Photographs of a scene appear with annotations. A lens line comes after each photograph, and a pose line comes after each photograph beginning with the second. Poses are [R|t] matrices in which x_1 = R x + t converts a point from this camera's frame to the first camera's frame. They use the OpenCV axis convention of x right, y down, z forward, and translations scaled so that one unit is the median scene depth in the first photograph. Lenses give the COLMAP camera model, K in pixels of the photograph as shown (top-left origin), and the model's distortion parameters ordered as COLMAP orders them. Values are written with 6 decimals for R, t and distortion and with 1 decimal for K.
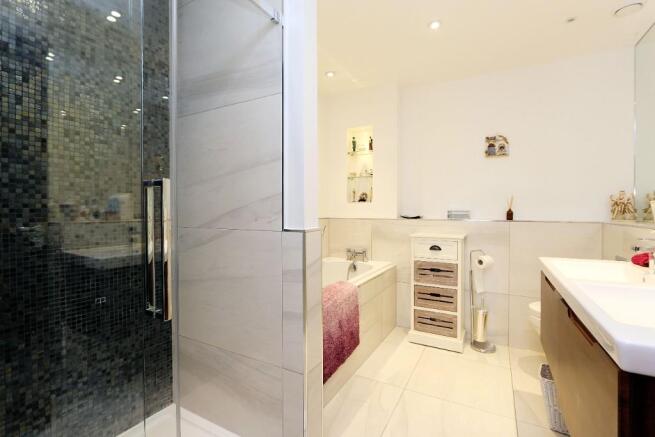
lens RADIAL K [[303.4, 0, 324.5], [0, 303.4, 214.6], [0, 0, 1]] dist [-0.019520, 0.002563]
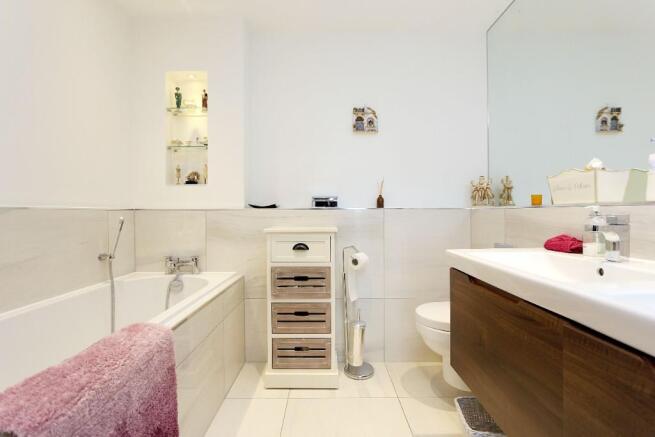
lens RADIAL K [[303.4, 0, 327.8], [0, 303.4, 212.9], [0, 0, 1]] dist [-0.019520, 0.002563]
pose [[0.870268, -0.005068, 0.492553, 0.071125], [0.011640, 0.999879, -0.010278, 0.037534], [-0.492441, 0.014678, 0.870222, 0.337536]]
